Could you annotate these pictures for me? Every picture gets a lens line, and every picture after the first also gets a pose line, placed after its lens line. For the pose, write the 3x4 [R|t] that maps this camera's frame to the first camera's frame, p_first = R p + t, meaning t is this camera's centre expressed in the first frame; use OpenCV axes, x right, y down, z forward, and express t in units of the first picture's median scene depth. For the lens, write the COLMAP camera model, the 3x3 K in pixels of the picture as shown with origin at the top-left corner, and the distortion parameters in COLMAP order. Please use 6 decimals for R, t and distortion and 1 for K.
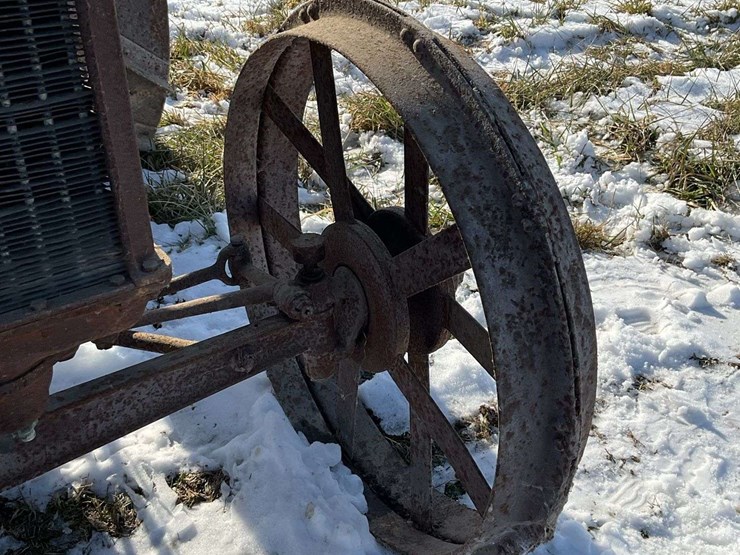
lens RADIAL K [[894.0, 0, 370.0], [0, 894.0, 277.5], [0, 0, 1]] dist [0.116376, -0.255283]
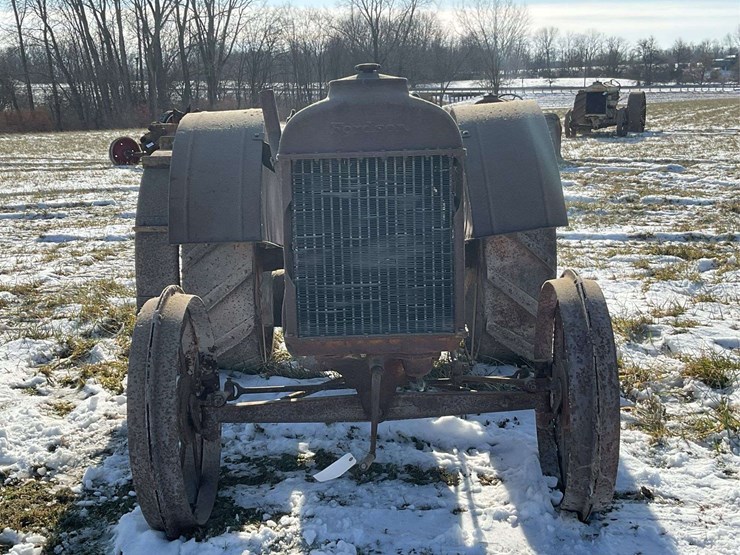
lens RADIAL K [[614.0, 0, 367.3], [0, 614.0, 276.7], [0, 0, 1]] dist [0.036729, -0.070880]
pose [[0.839477, 0.083998, -0.536863, 0.317360], [-0.245630, 0.939940, -0.237021, 0.195836], [0.484710, 0.330843, 0.809691, -0.508893]]
